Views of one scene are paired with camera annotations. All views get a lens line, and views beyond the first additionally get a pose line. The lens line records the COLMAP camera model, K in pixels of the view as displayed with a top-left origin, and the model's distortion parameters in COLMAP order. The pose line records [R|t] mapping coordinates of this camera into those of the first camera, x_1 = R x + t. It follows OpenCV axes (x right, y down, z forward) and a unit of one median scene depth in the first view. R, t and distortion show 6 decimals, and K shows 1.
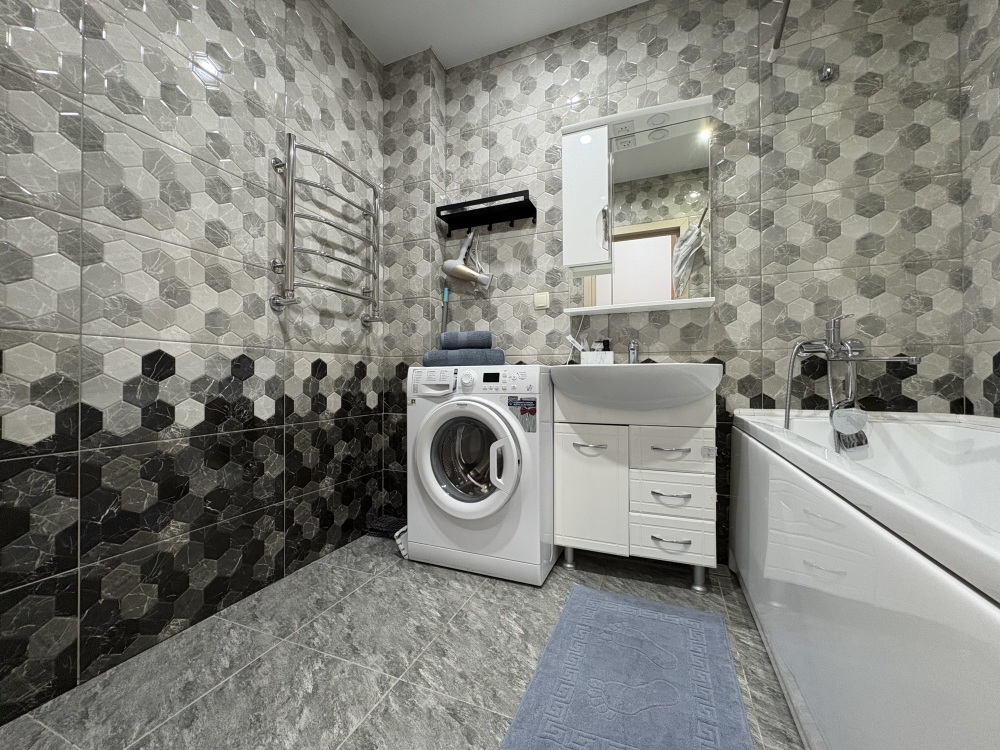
lens RADIAL K [[398.9, 0, 499.2], [0, 398.9, 374.8], [0, 0, 1]] dist [0.000791, 0.000103]
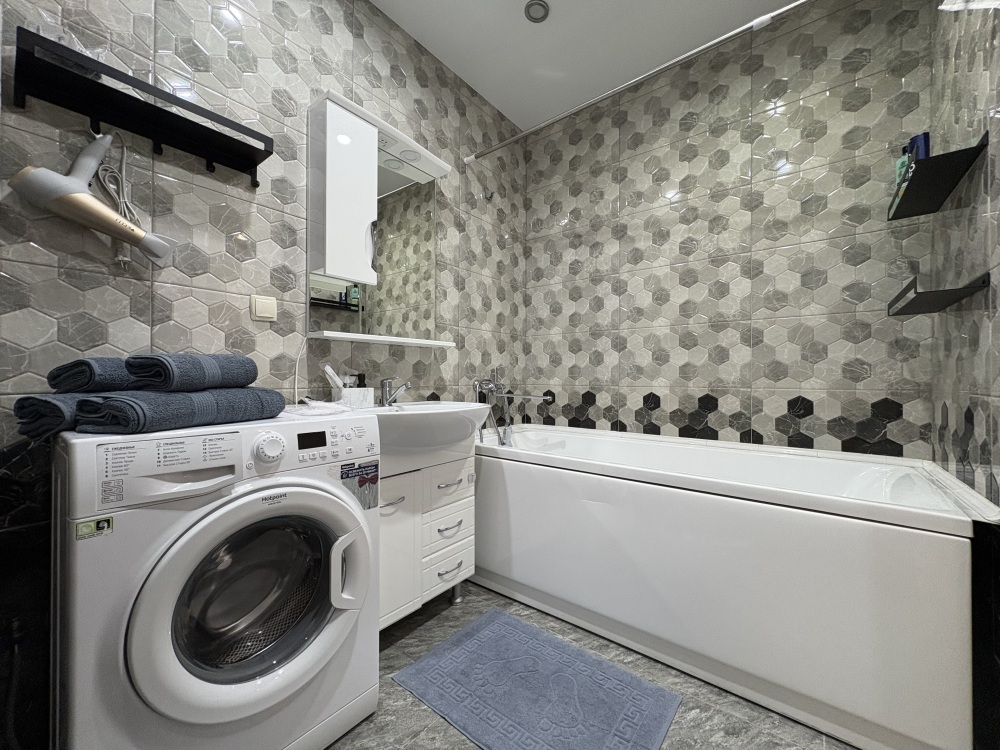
lens RADIAL K [[398.9, 0, 499.2], [0, 398.9, 374.8], [0, 0, 1]] dist [0.000791, 0.000103]
pose [[0.272401, 0.010688, 0.962124, -0.535153], [-0.013148, 0.999886, -0.007385, -0.093478], [-0.962094, -0.010638, 0.272511, 0.550098]]
